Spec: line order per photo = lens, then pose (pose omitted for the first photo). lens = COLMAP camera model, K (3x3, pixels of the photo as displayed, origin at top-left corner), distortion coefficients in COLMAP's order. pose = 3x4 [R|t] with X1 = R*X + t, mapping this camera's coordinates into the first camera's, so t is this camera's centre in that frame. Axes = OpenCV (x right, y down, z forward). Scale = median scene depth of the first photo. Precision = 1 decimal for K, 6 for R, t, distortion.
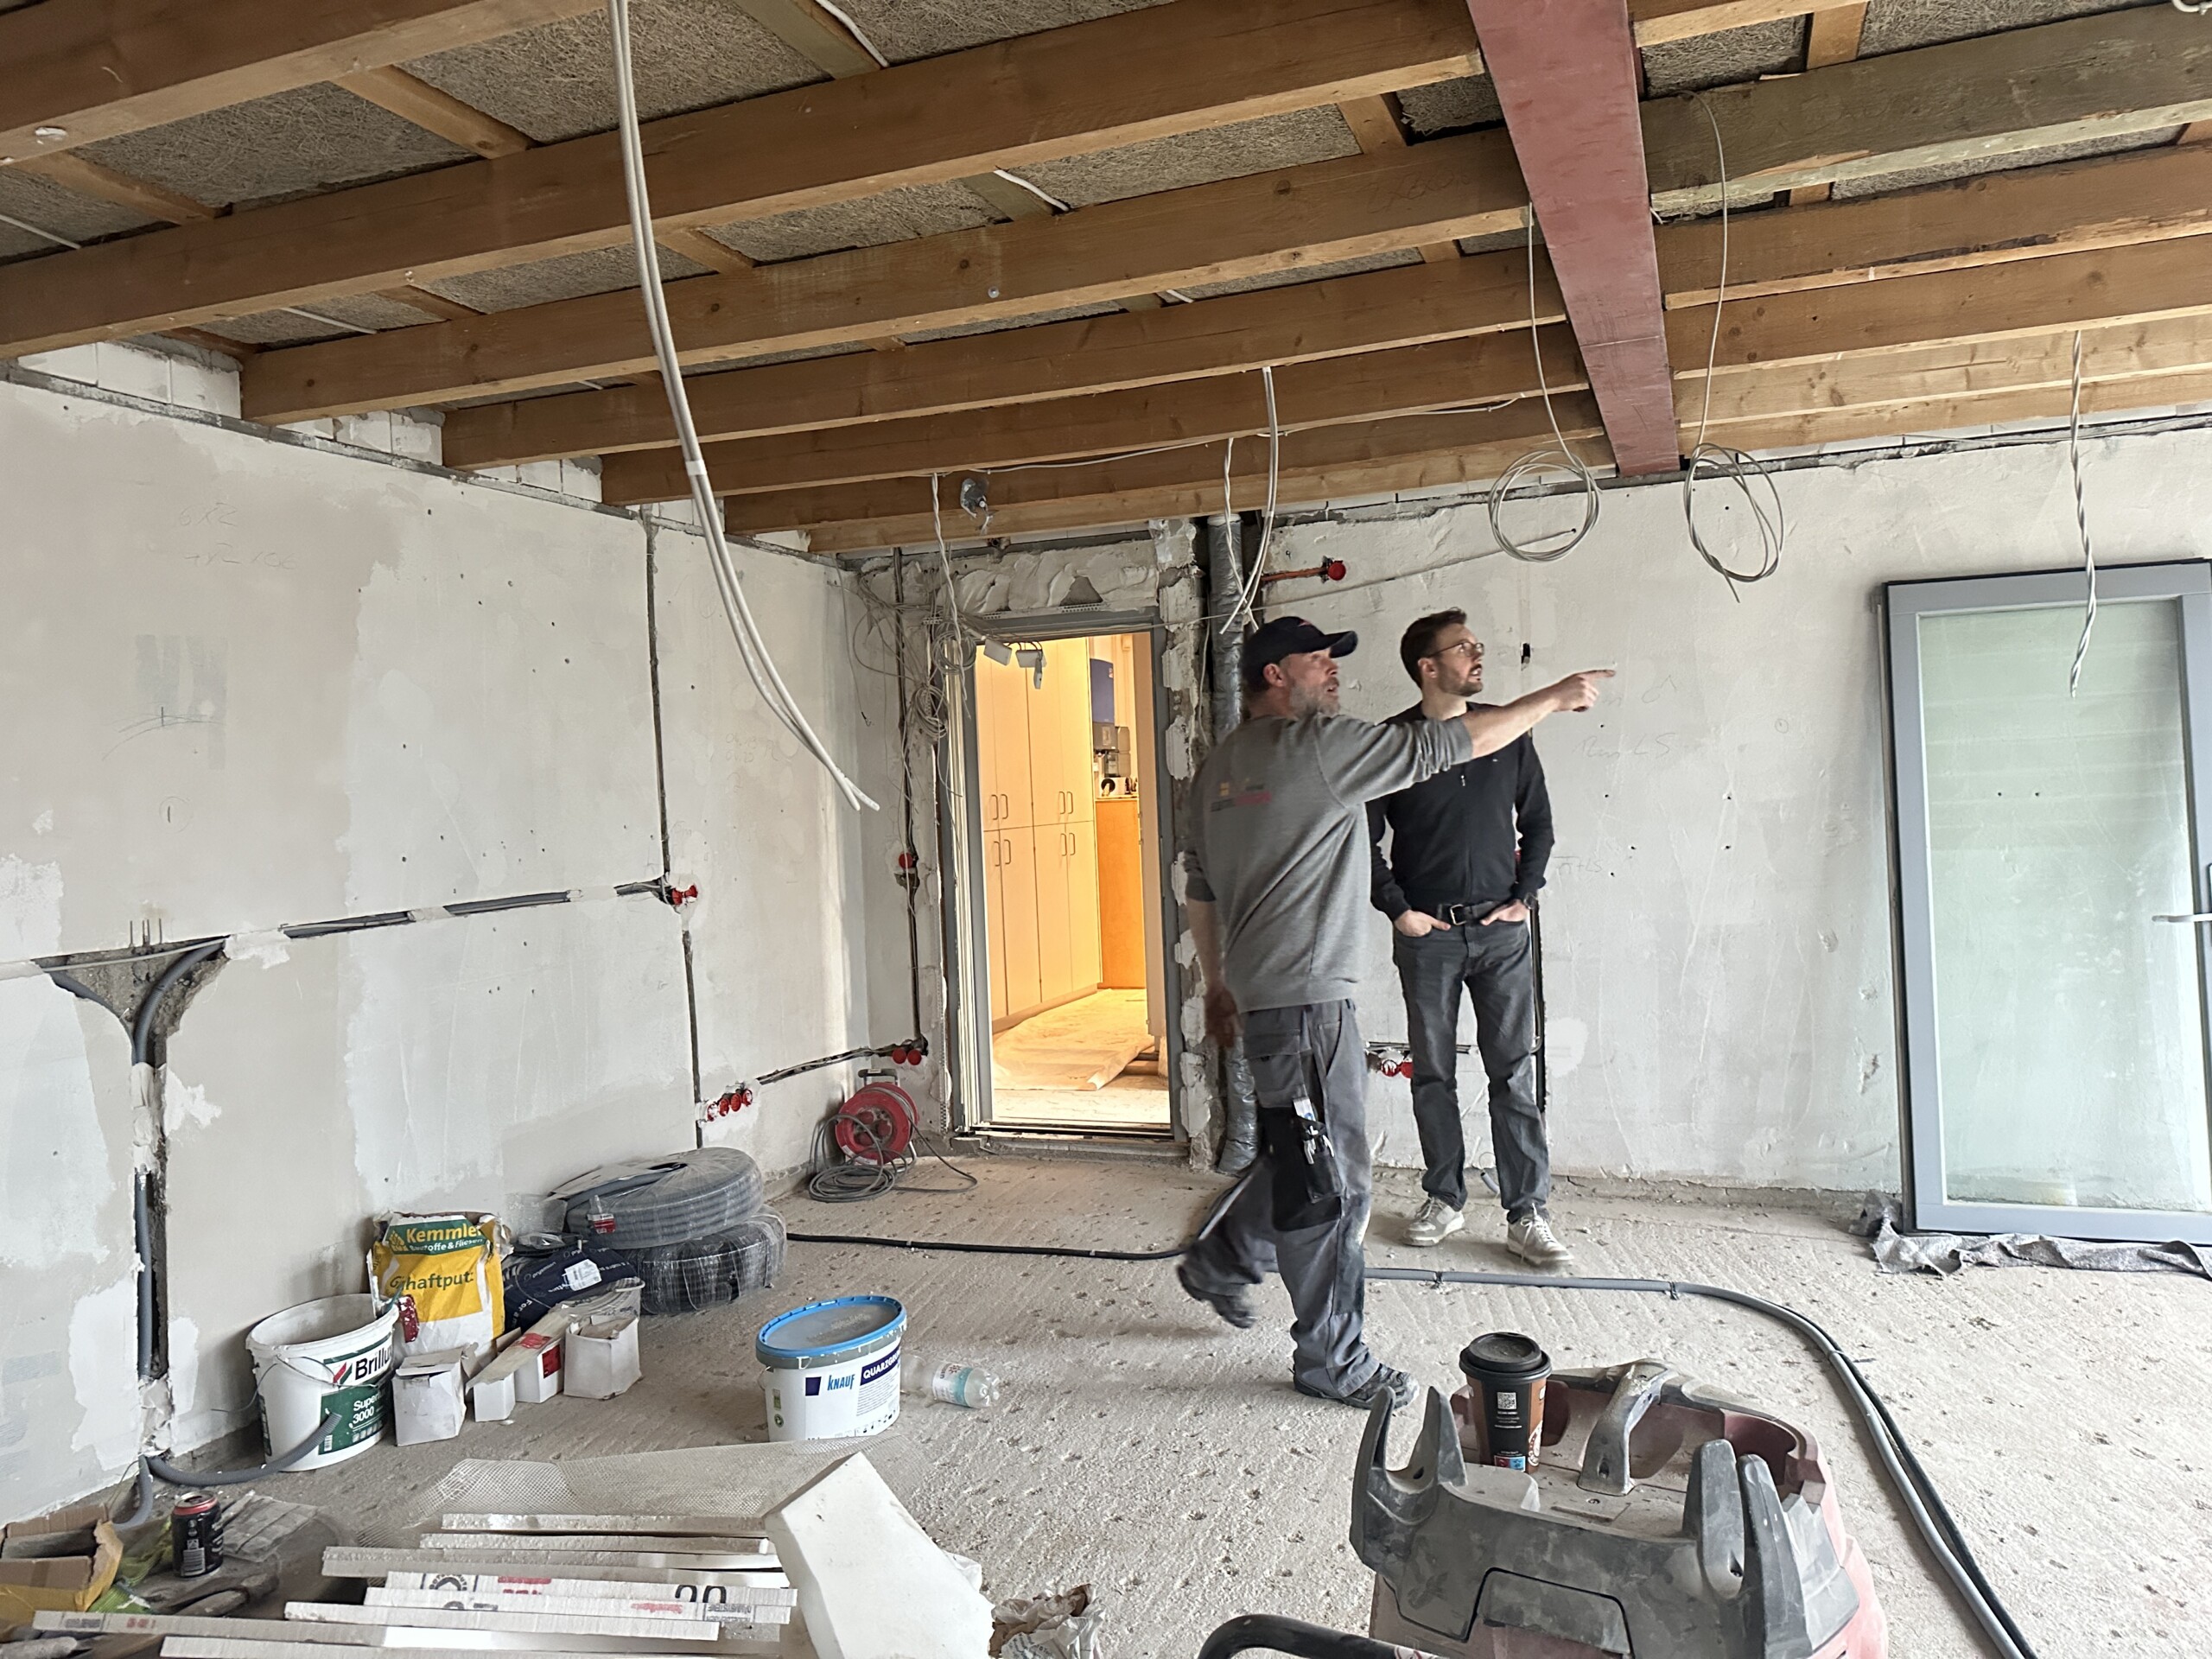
lens RADIAL K [[1551.2, 0, 1118.9], [0, 1551.2, 829.1], [0, 0, 1]] dist [0.034131, -0.035959]
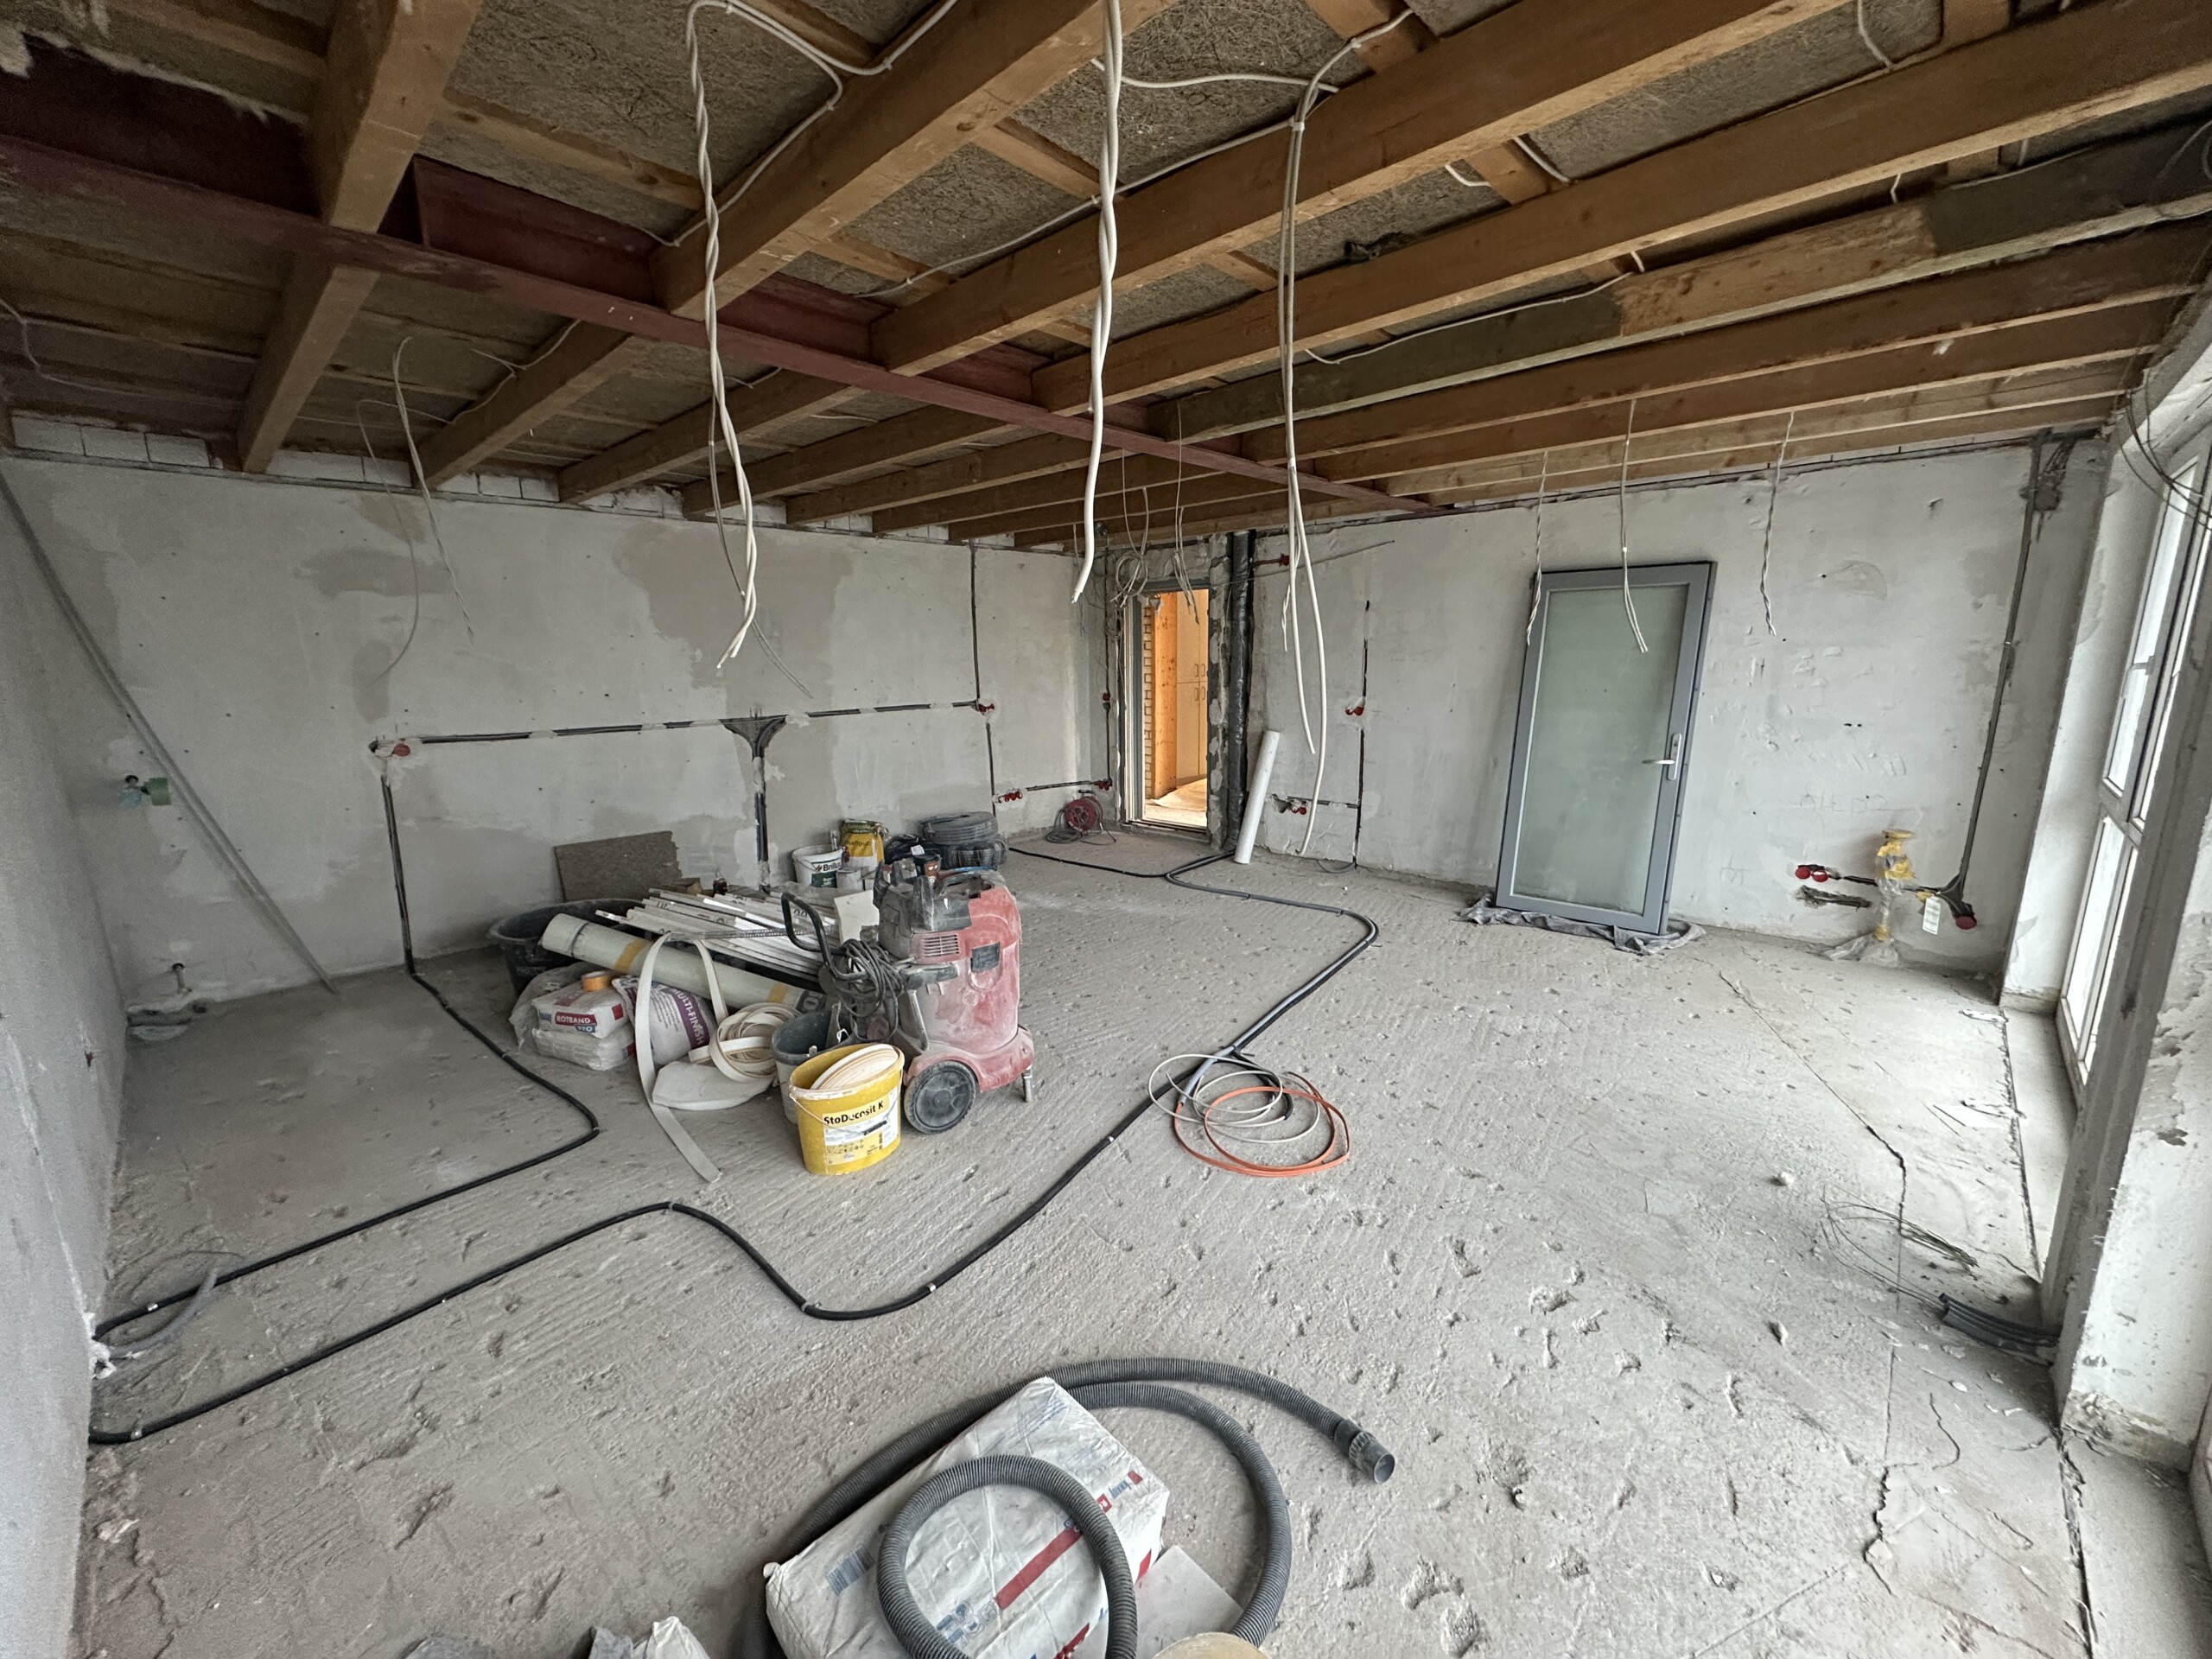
lens RADIAL K [[891.0, 0, 1102.5], [0, 891.0, 839.5], [0, 0, 1]] dist [-0.014931, -0.000108]
pose [[0.921617, 0.105761, -0.373412, 0.448549], [-0.034074, 0.980487, 0.193606, -0.032518], [0.386602, -0.165707, 0.907238, -0.219150]]
